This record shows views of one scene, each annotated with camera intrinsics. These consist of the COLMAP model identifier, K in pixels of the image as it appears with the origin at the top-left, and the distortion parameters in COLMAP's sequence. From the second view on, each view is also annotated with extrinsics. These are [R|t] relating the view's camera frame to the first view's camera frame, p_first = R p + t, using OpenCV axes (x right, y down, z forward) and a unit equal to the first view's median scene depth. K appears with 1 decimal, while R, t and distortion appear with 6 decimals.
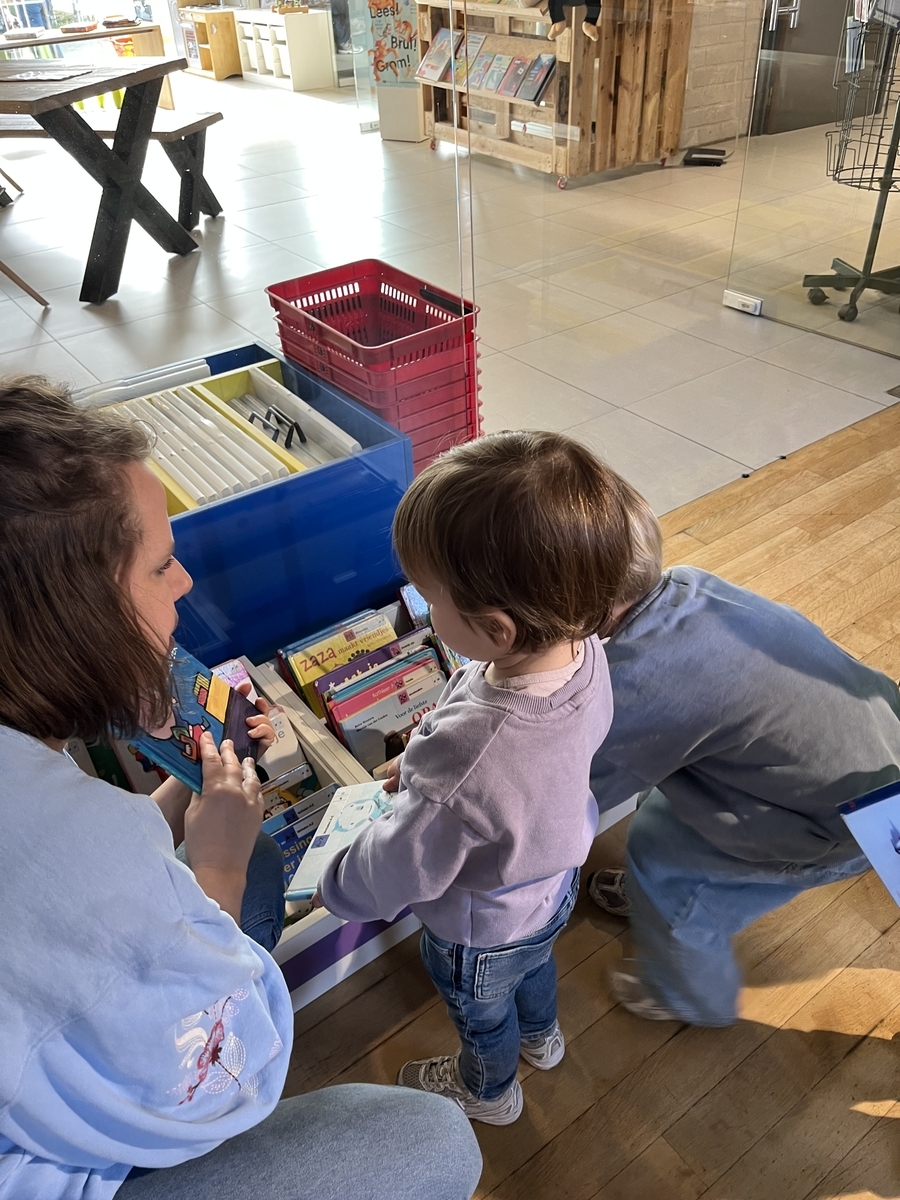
lens RADIAL K [[929.3, 0, 450.0], [0, 929.3, 600.0], [0, 0, 1]] dist [0.056382, 0.002312]
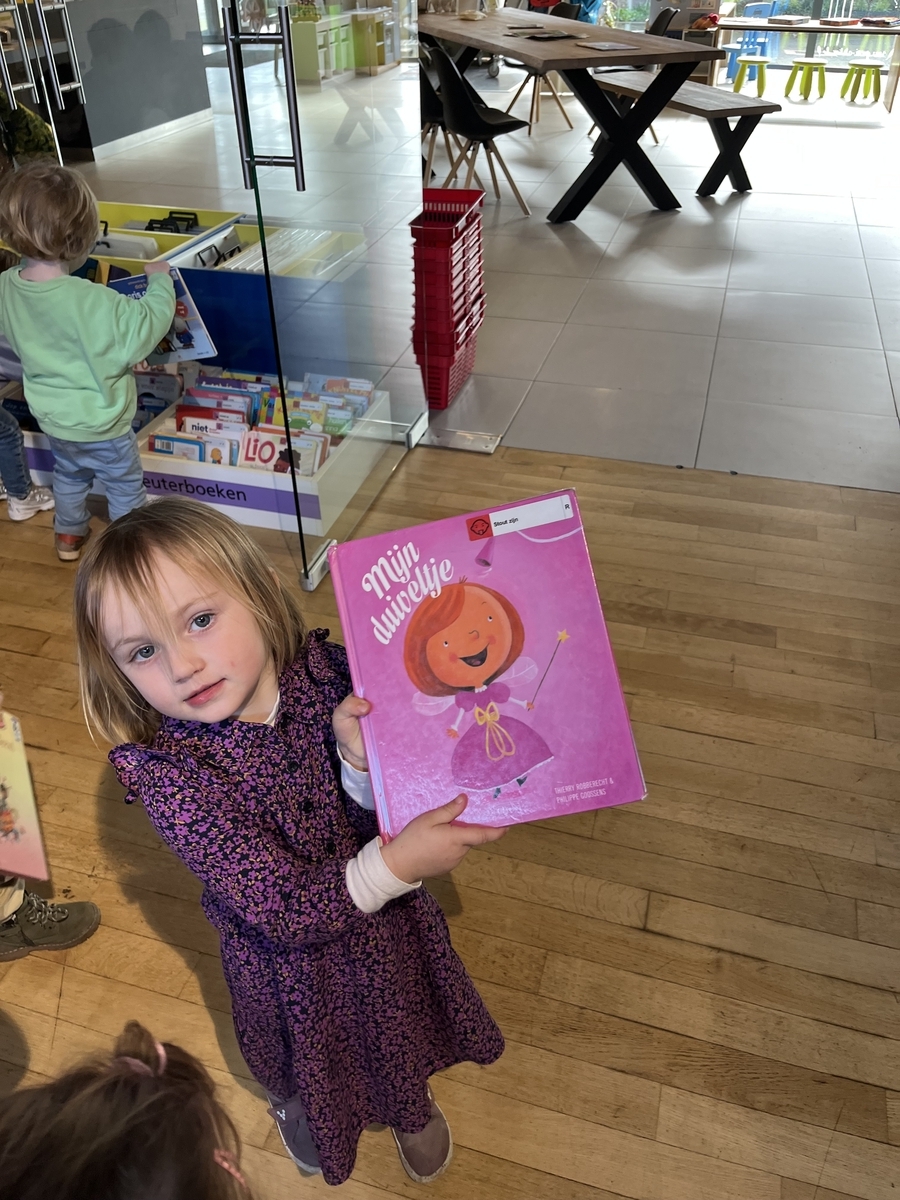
lens RADIAL K [[929.3, 0, 450.0], [0, 929.3, 600.0], [0, 0, 1]] dist [0.056382, 0.002312]
pose [[0.607418, 0.496132, -0.620400, 0.643884], [-0.491652, 0.848225, 0.196959, -0.059435], [0.623956, 0.185385, 0.759152, 0.022109]]
